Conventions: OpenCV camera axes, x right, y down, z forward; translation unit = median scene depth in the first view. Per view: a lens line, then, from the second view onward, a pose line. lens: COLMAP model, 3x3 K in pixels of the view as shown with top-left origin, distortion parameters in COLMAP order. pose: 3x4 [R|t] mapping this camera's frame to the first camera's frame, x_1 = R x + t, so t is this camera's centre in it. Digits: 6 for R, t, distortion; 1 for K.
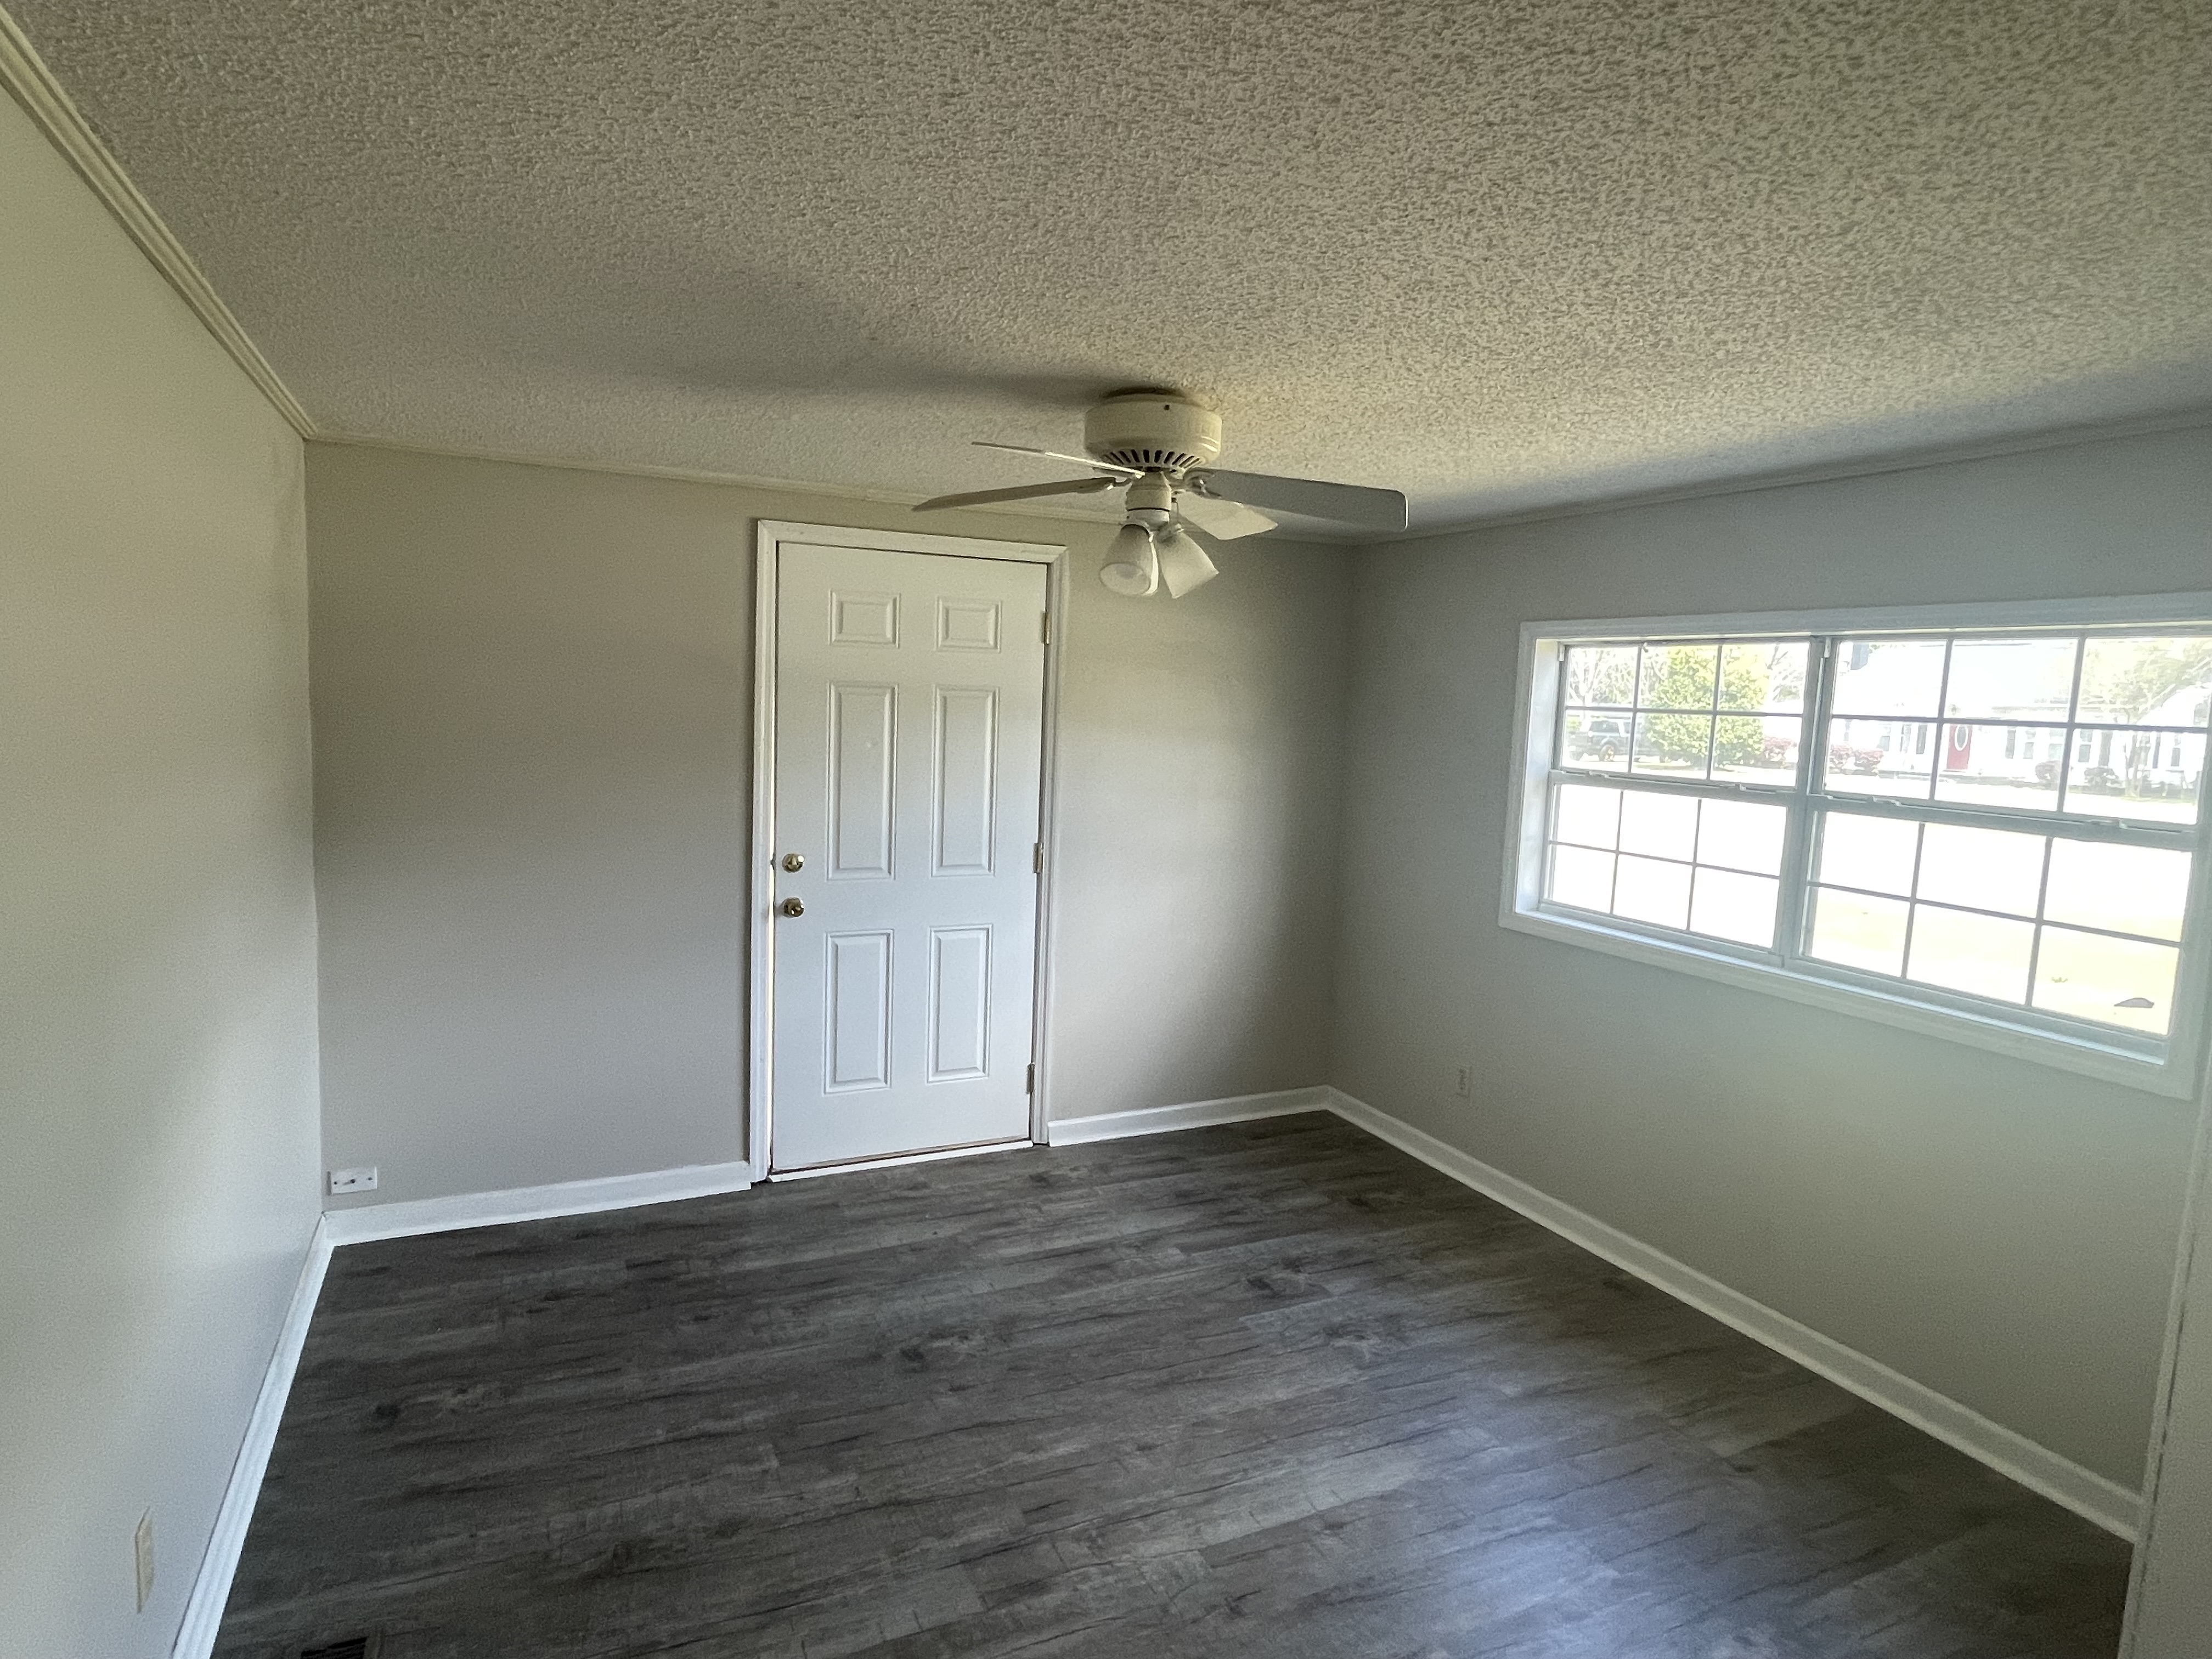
lens RADIAL K [[1222.6, 0, 1106.0], [0, 1222.6, 829.5], [0, 0, 1]] dist [0.017500, 0.000461]
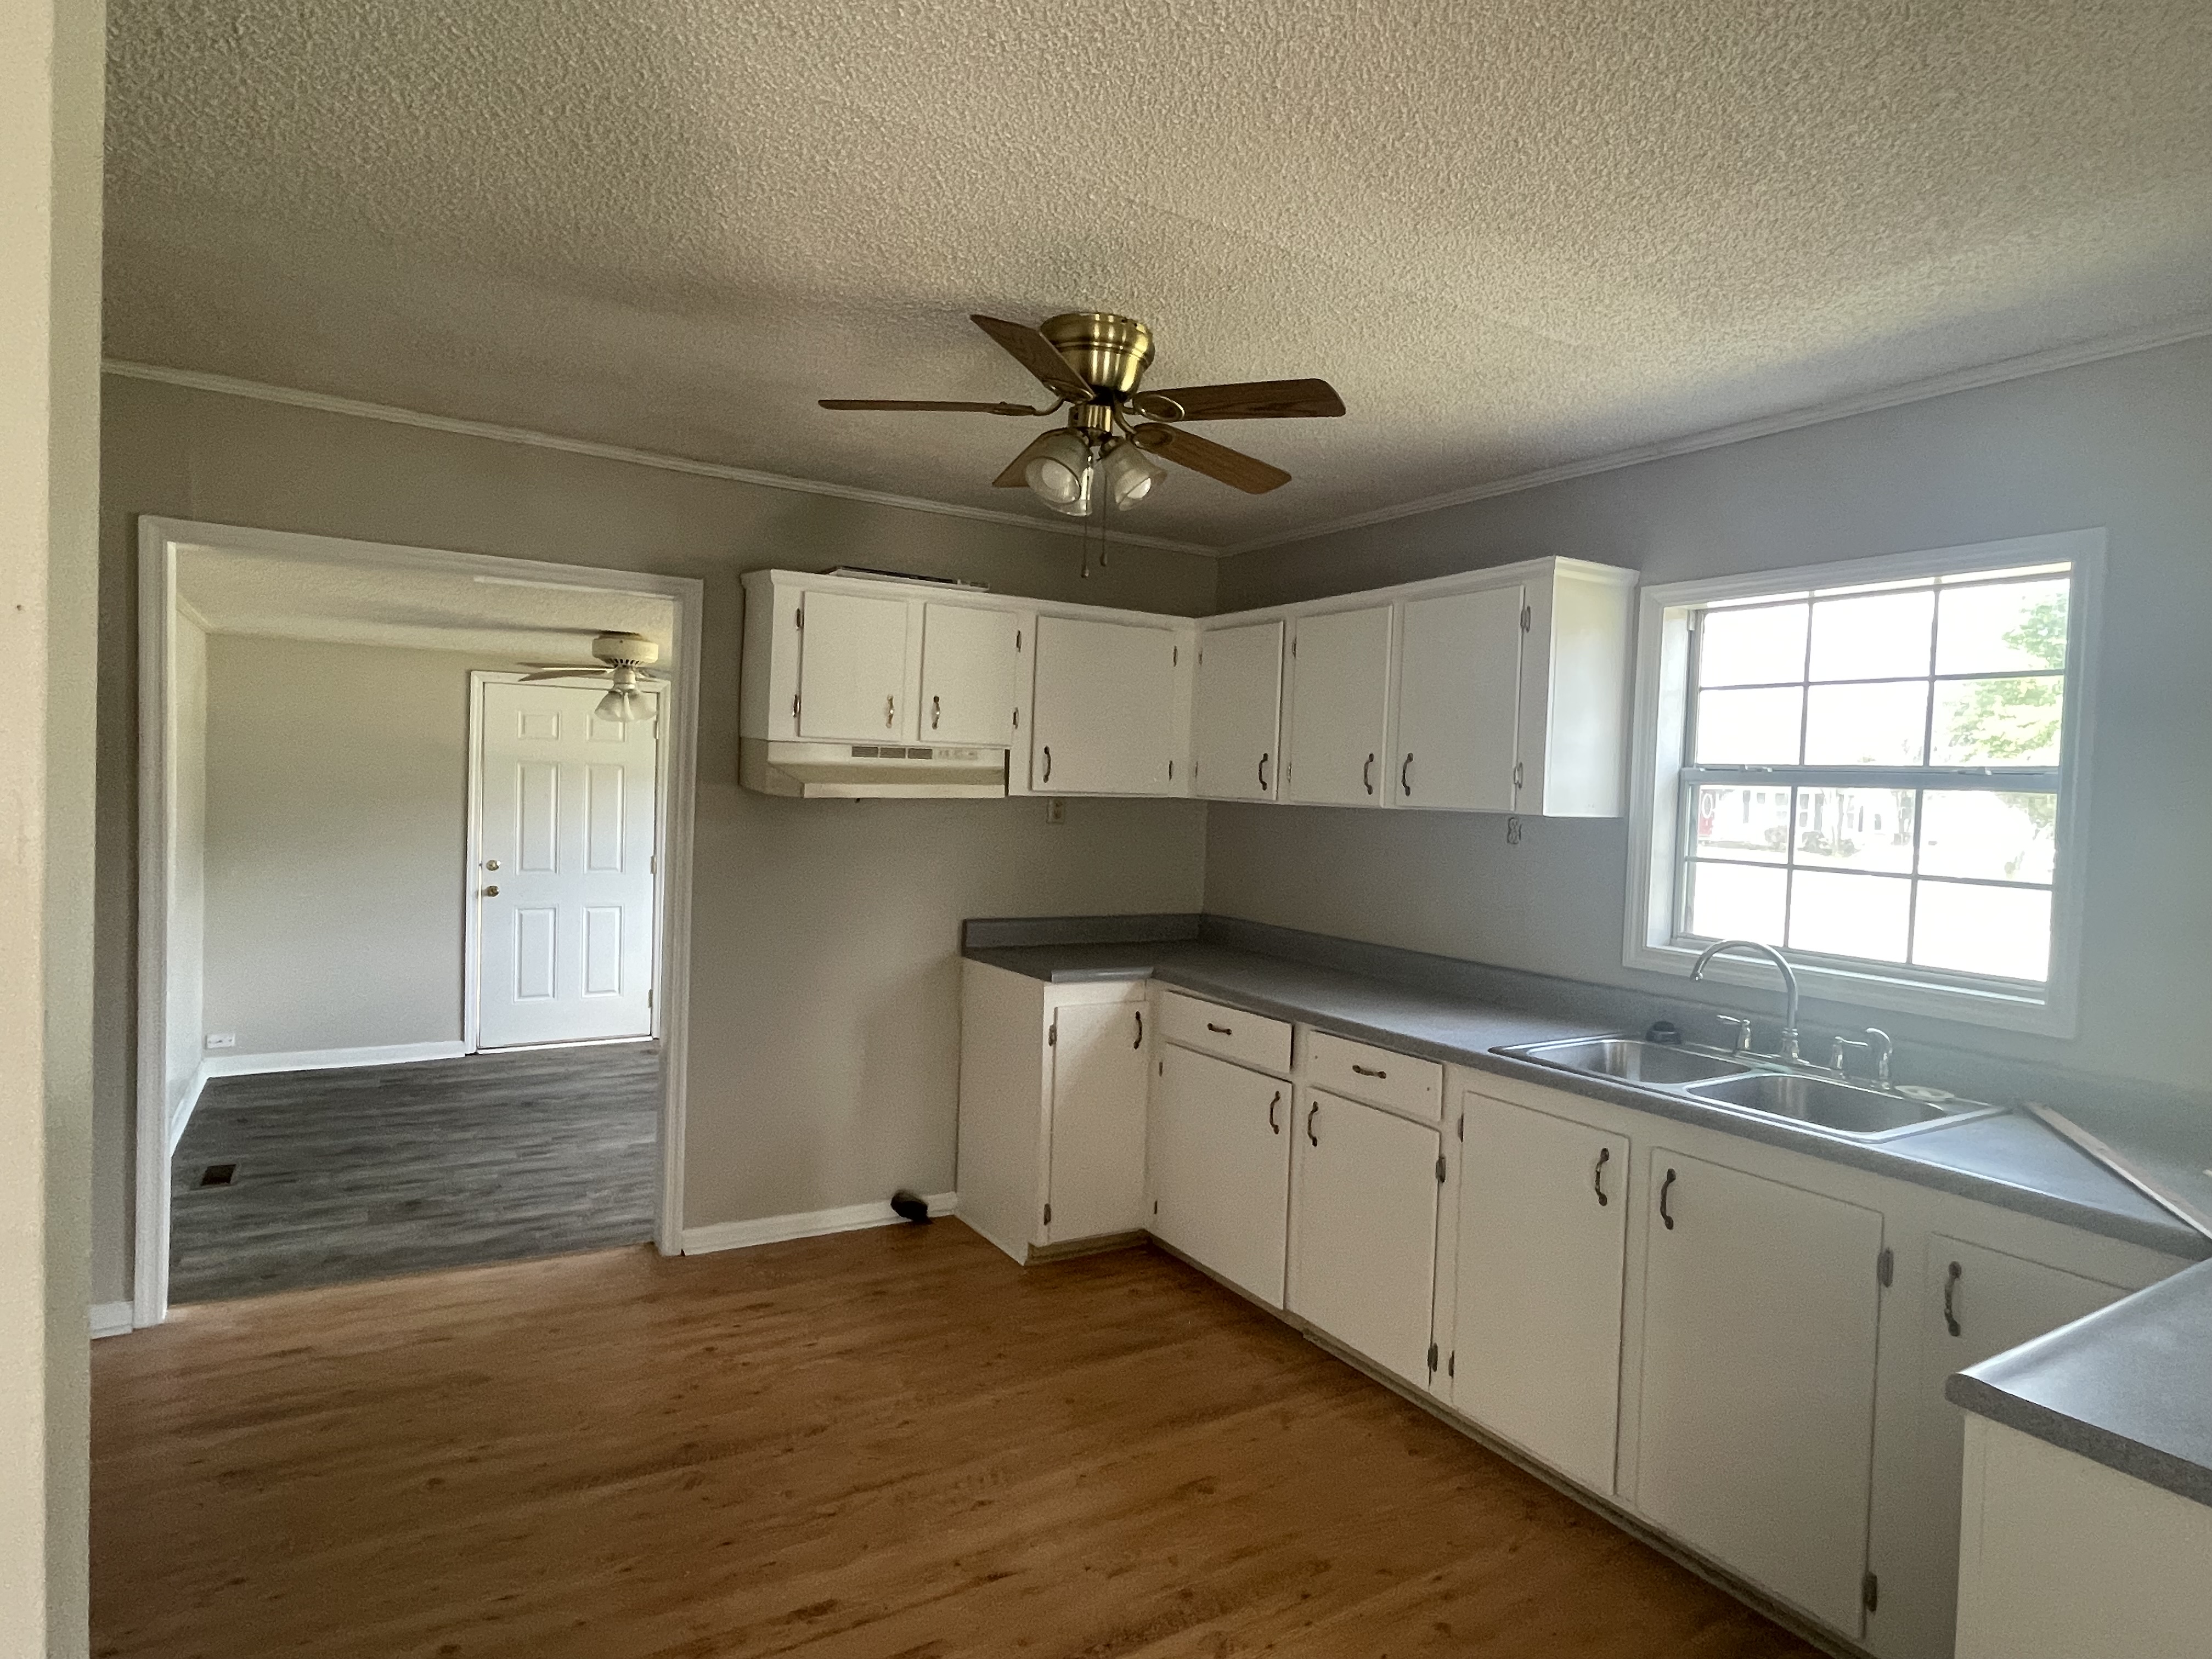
lens RADIAL K [[1214.8, 0, 1106.0], [0, 1214.8, 829.5], [0, 0, 1]] dist [0.005779, -0.000120]
pose [[0.994941, -0.006566, 0.100244, 0.475047], [0.012536, 0.998177, -0.059036, 0.098070], [-0.099674, 0.059994, 0.993210, -0.871291]]
